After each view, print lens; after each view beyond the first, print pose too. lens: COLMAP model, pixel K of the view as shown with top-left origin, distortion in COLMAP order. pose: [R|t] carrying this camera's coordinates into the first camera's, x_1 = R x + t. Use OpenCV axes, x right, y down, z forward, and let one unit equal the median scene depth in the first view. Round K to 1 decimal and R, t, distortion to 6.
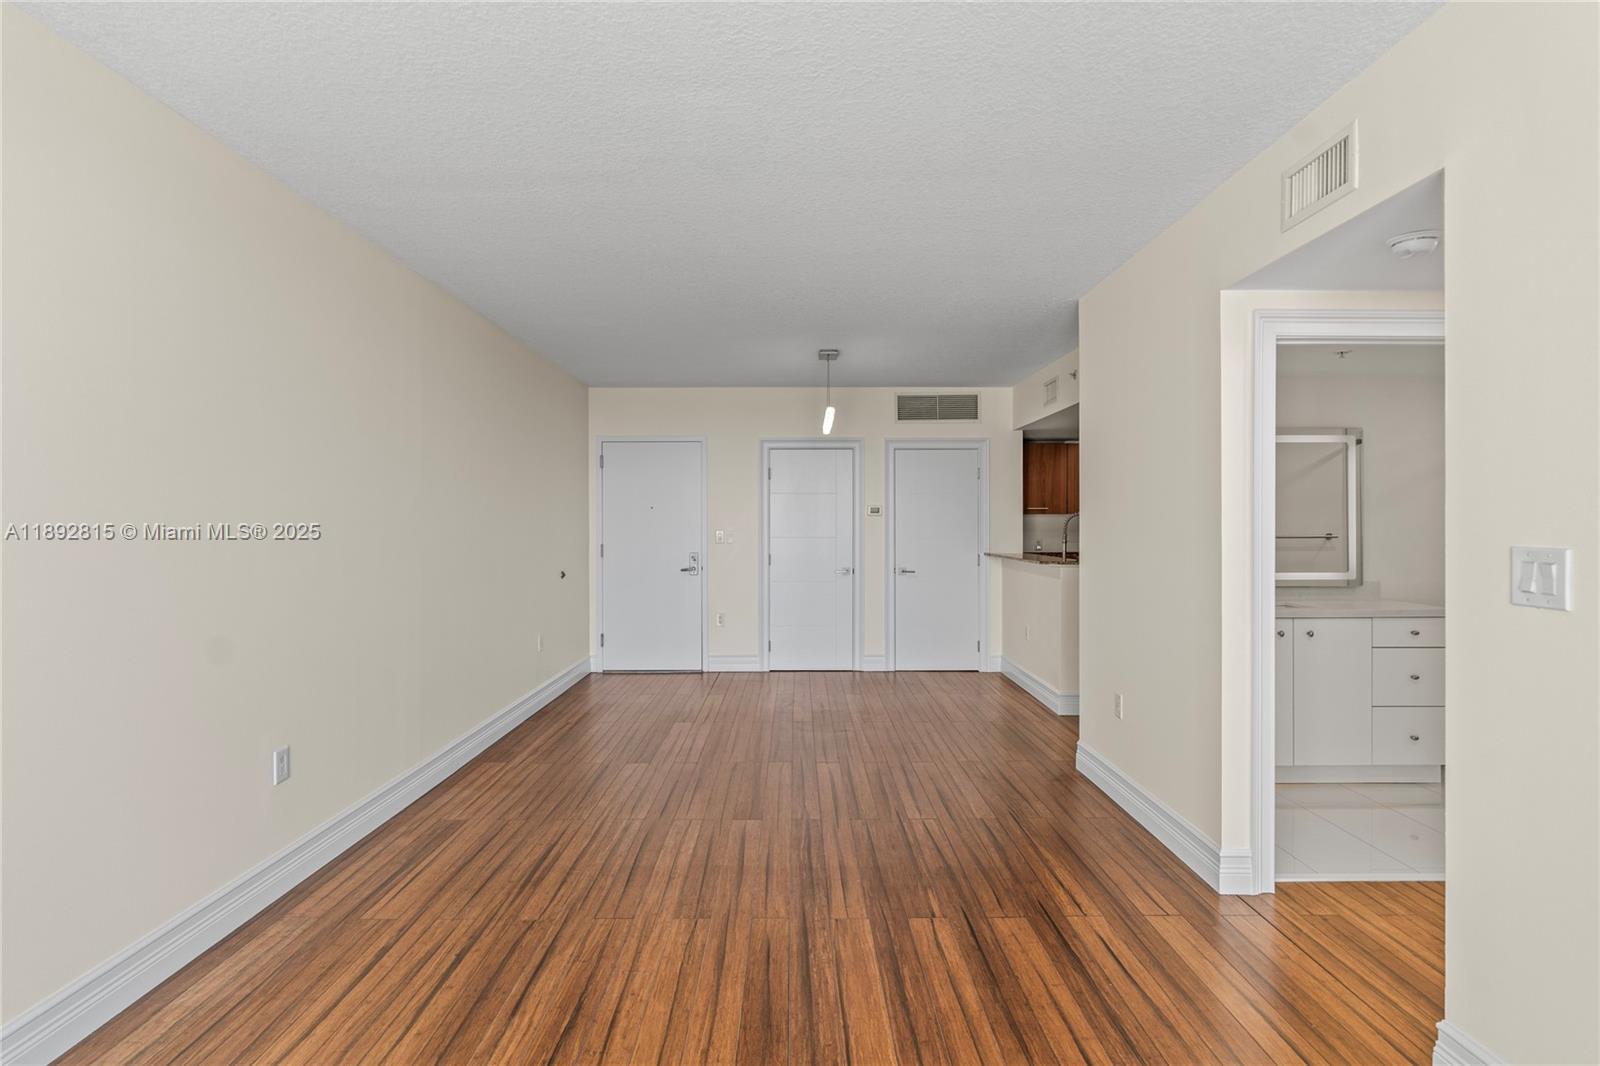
lens RADIAL K [[828.2, 0, 792.8], [0, 828.2, 525.7], [0, 0, 1]] dist [0.002560, 0.001090]
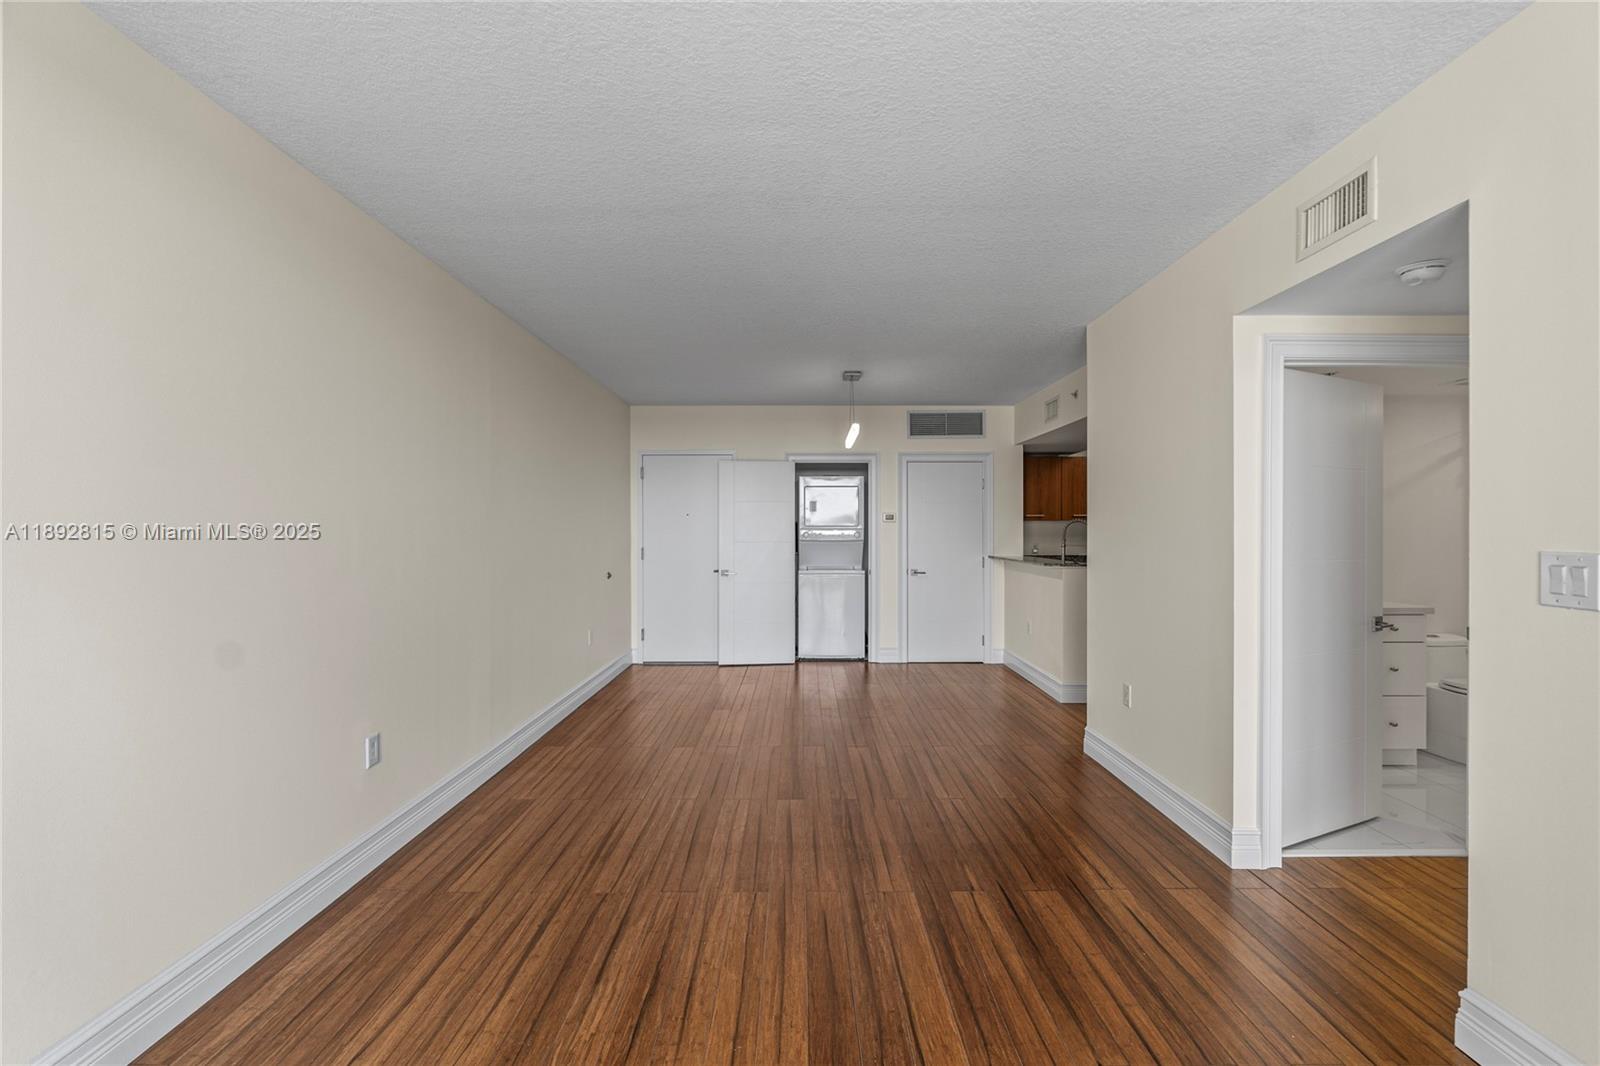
lens RADIAL K [[742.3, 0, 798.6], [0, 742.3, 532.5], [0, 0, 1]] dist [0.000497, 0.000989]
pose [[0.999999, 0.000501, 0.001309, -0.057480], [-0.000503, 0.999998, 0.002037, -0.000278], [-0.001308, -0.002038, 0.999997, 0.023082]]
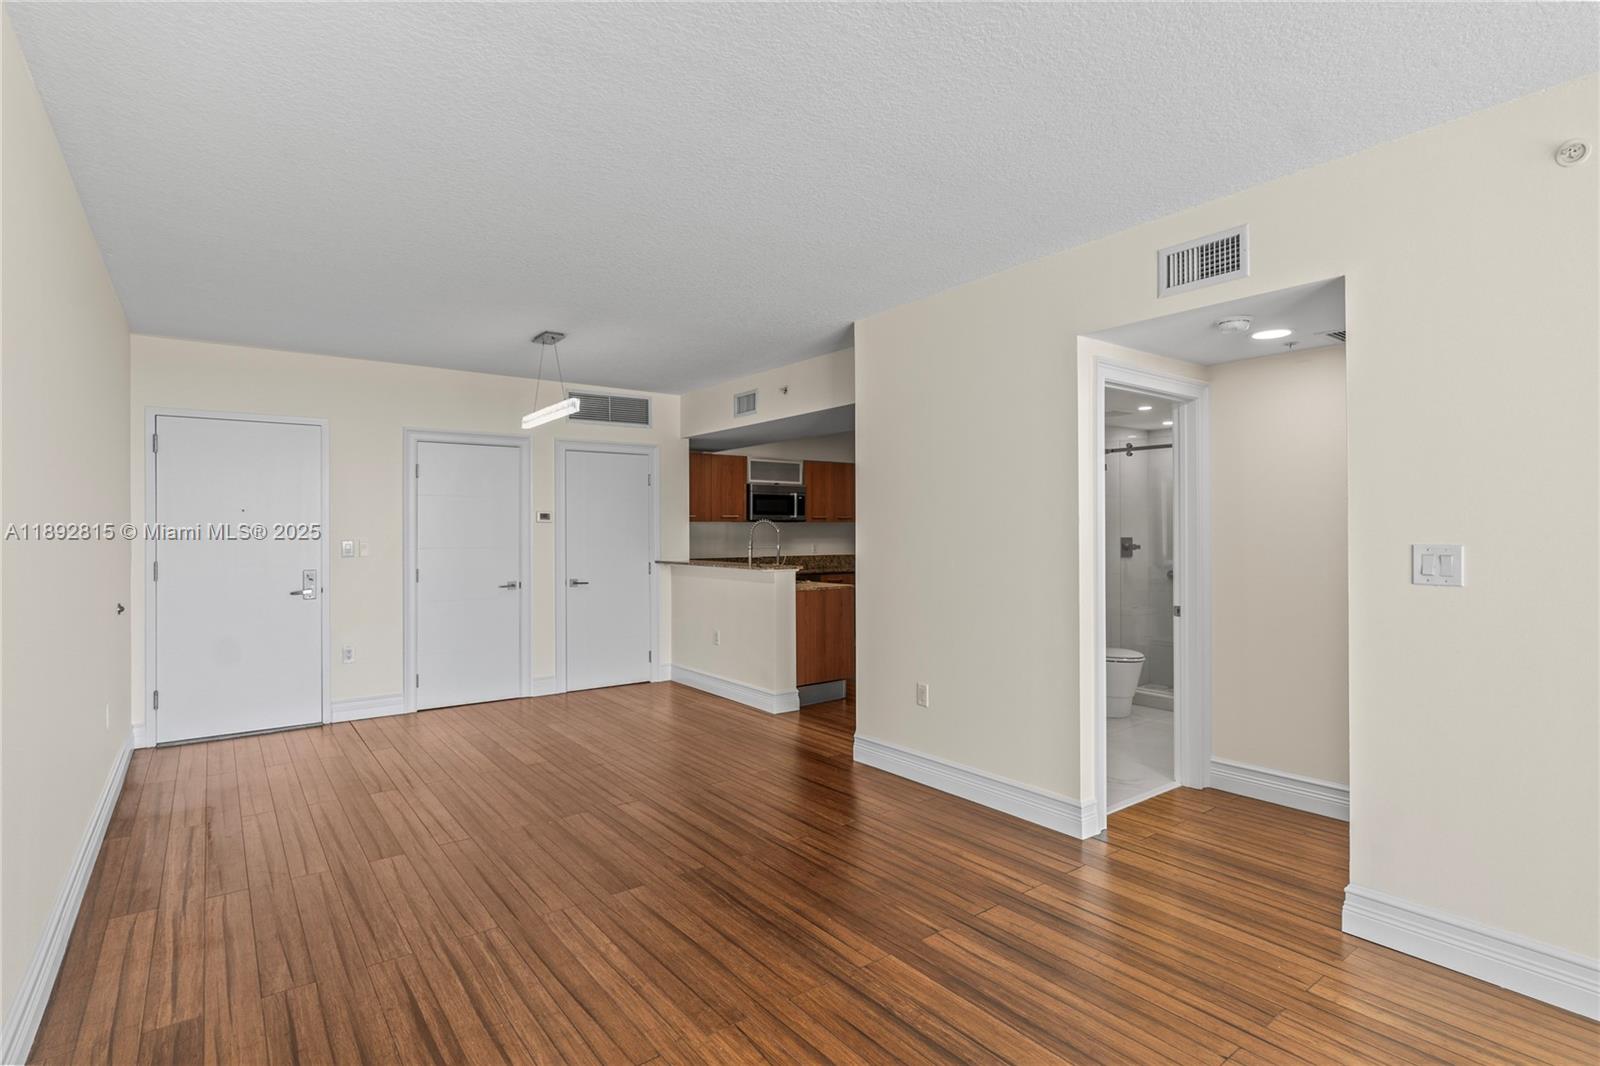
lens RADIAL K [[804.0, 0, 812.3], [0, 804.0, 526.2], [0, 0, 1]] dist [-0.002269, 0.001182]
pose [[0.791695, 0.001797, 0.610914, -0.500227], [0.003864, 0.999961, -0.007950, 0.000079], [-0.610904, 0.008655, 0.791657, 0.316035]]
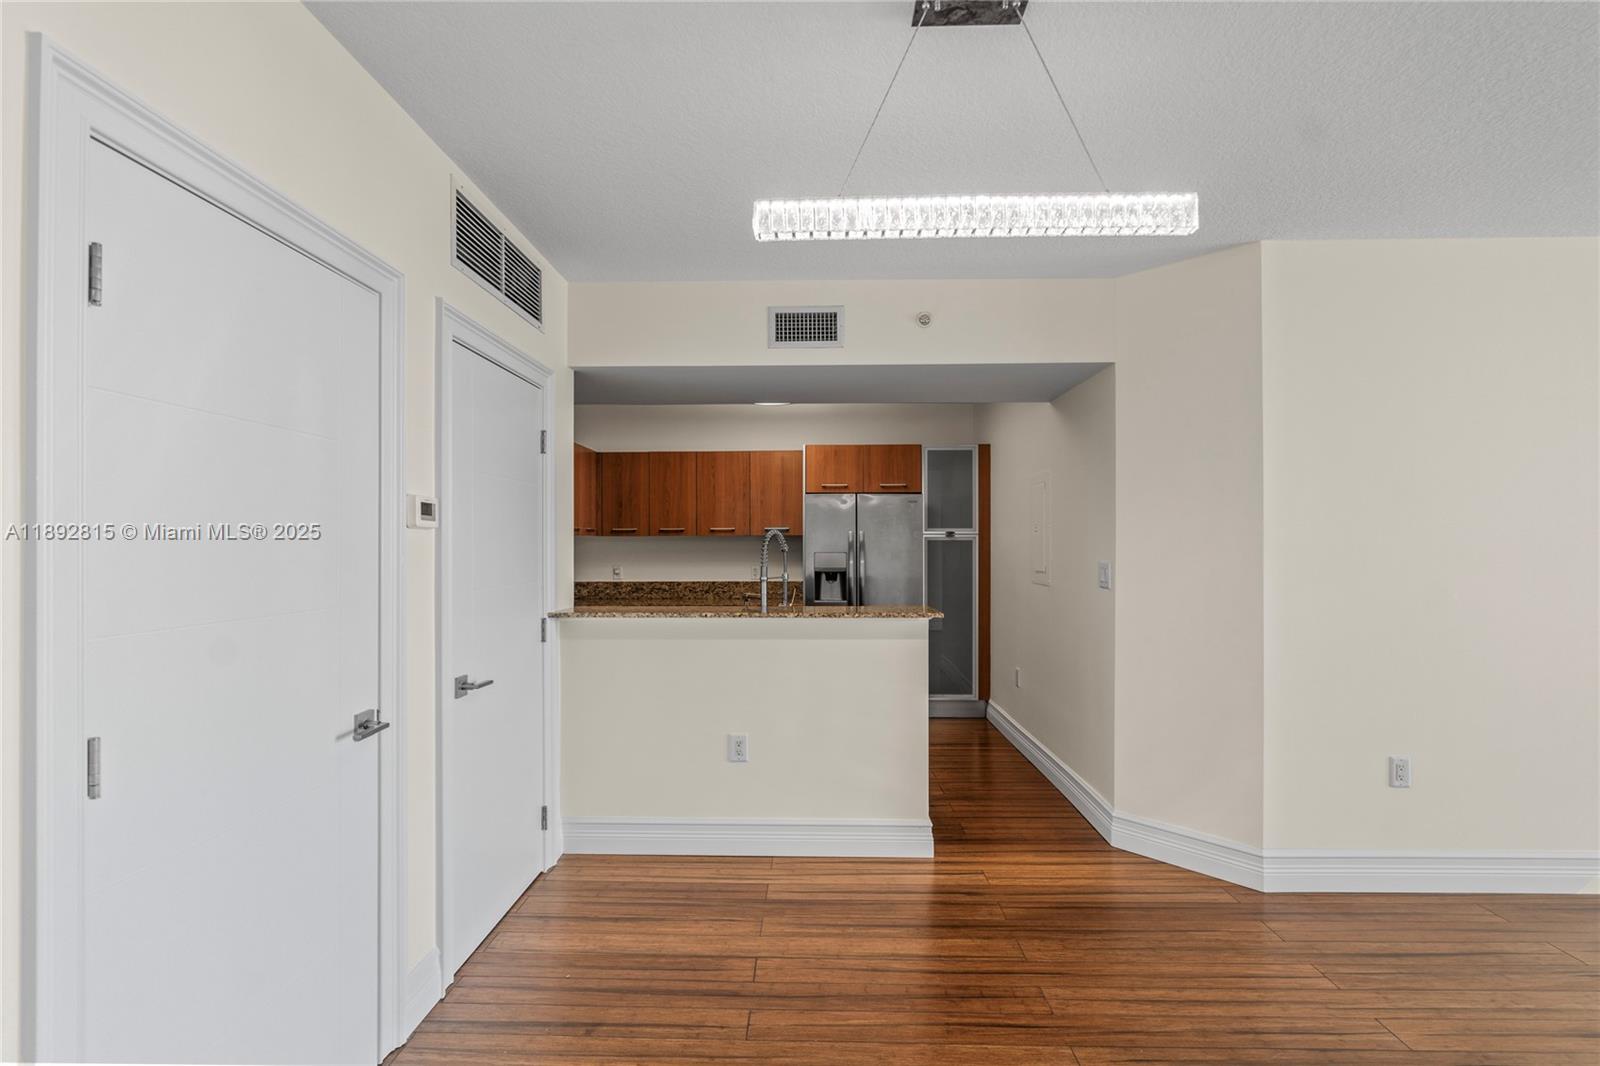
lens RADIAL K [[742.3, 0, 801.4], [0, 742.3, 535.4], [0, 0, 1]] dist [0.000497, 0.000989]
pose [[-0.023930, 0.015815, 0.999589, -0.448606], [-0.005657, 0.999857, -0.015955, -0.010208], [-0.999698, -0.006036, -0.023837, 2.124751]]
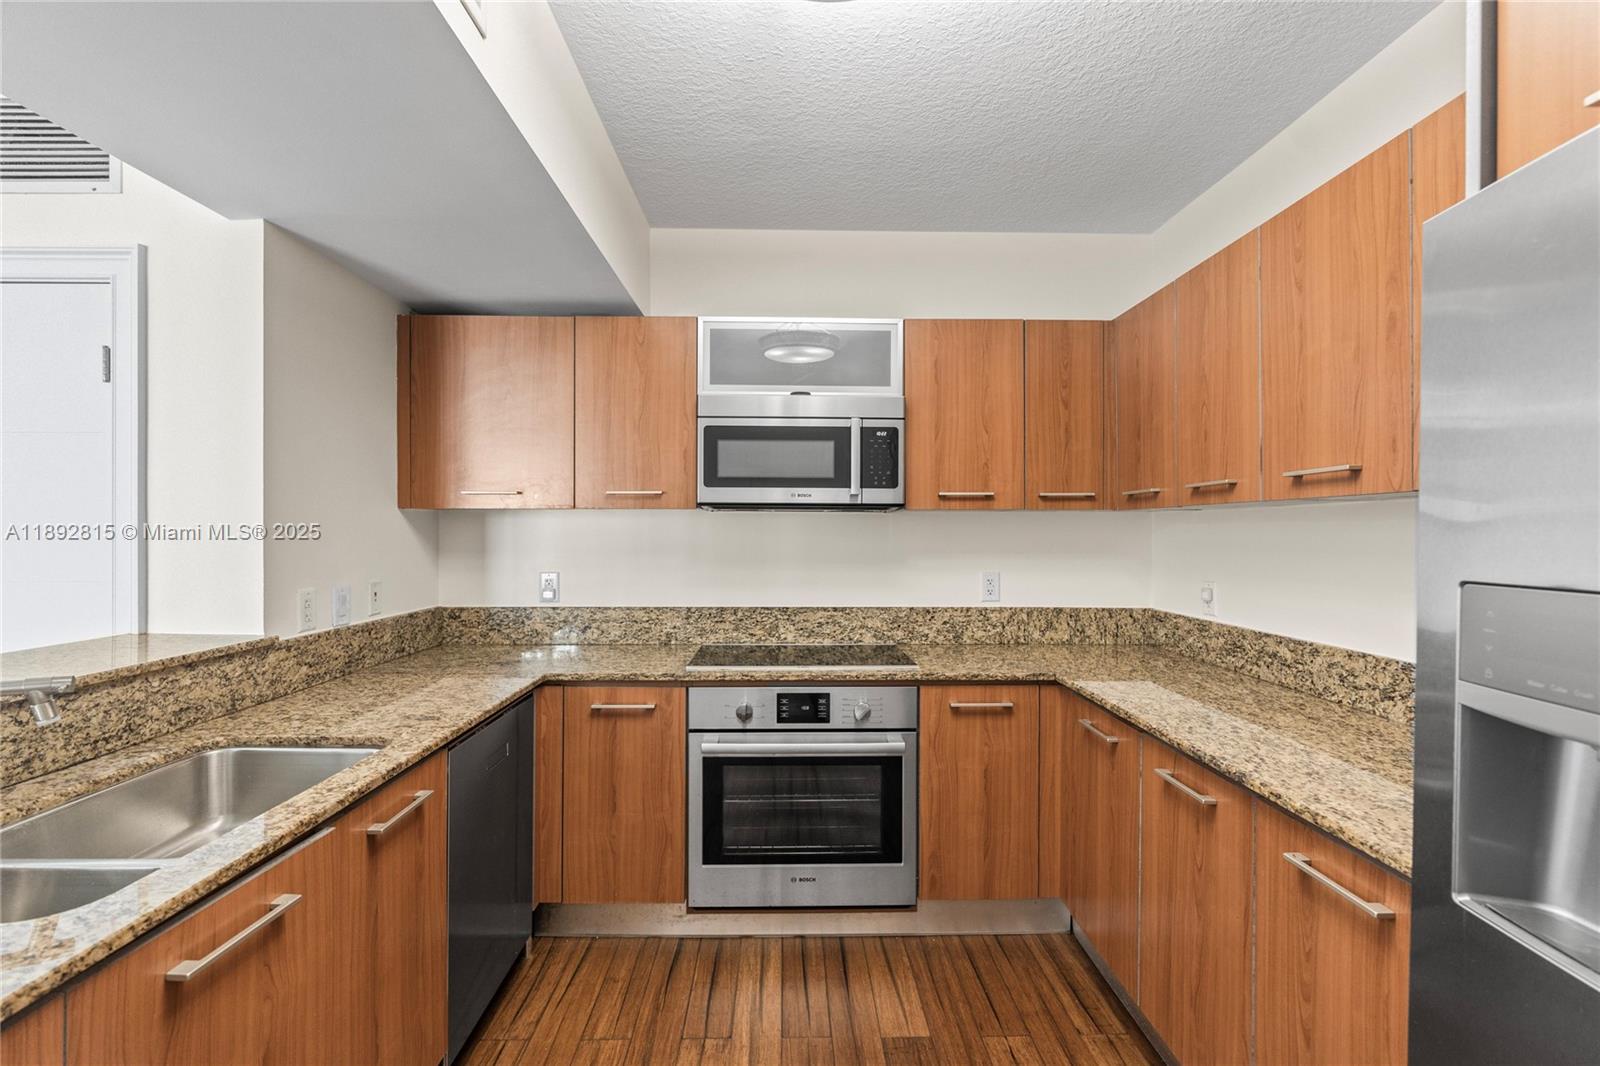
lens RADIAL K [[742.3, 0, 795.5], [0, 742.3, 524.9], [0, 0, 1]] dist [0.000497, 0.000989]
pose [[0.999957, -0.009213, 0.000550, 1.109279], [0.009213, 0.999958, 0.000251, -0.022664], [-0.000552, -0.000246, 1.000000, 1.762924]]
